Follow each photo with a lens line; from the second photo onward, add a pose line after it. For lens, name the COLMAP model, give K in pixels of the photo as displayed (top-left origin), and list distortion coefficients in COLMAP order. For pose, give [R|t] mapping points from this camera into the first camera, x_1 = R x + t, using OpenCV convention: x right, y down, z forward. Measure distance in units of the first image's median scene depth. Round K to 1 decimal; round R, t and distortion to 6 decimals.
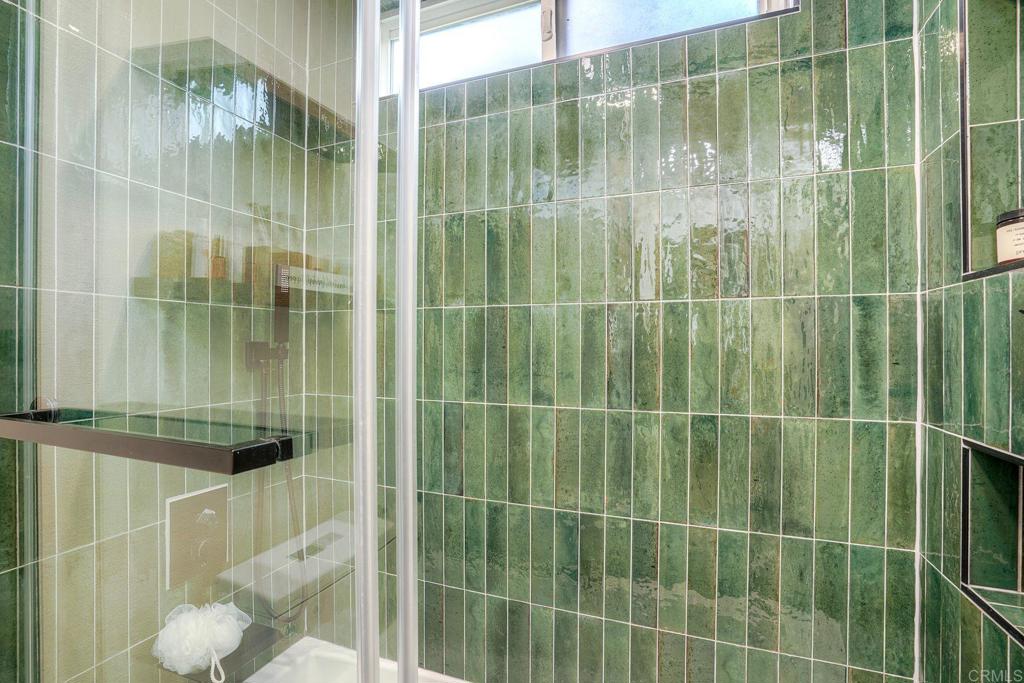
lens RADIAL K [[475.9, 0, 504.1], [0, 475.9, 343.4], [0, 0, 1]] dist [-0.063117, 0.025099]
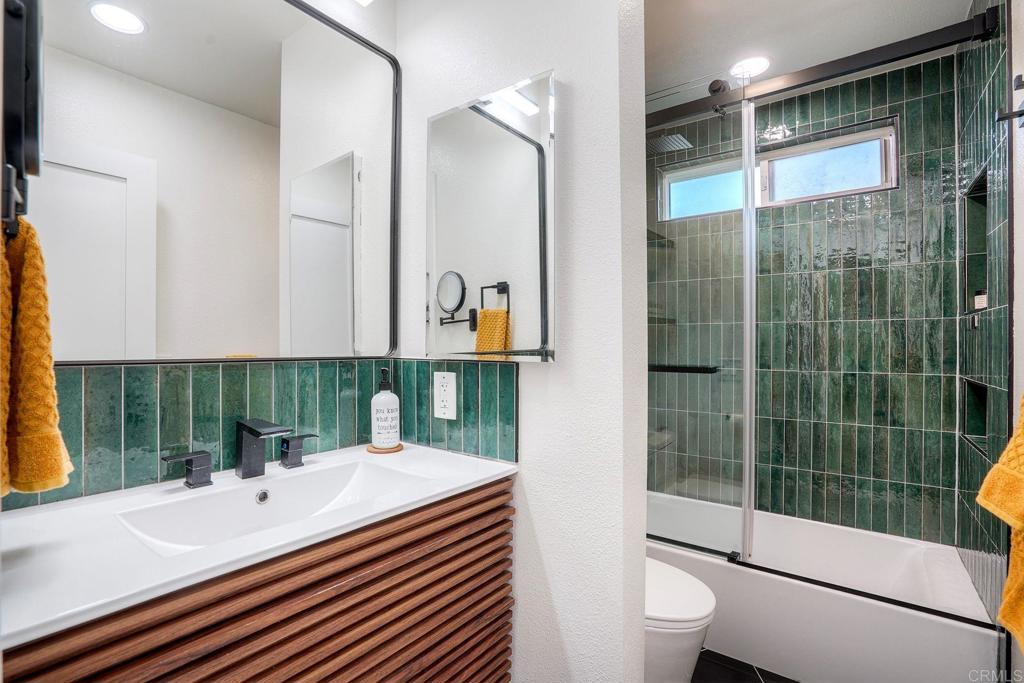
lens RADIAL K [[475.9, 0, 504.1], [0, 475.9, 343.4], [0, 0, 1]] dist [-0.063117, 0.025099]
pose [[0.964094, -0.000093, -0.265561, -0.577141], [0.001475, 0.999986, 0.005006, 0.002349], [0.265557, -0.005218, 0.964081, -1.570876]]
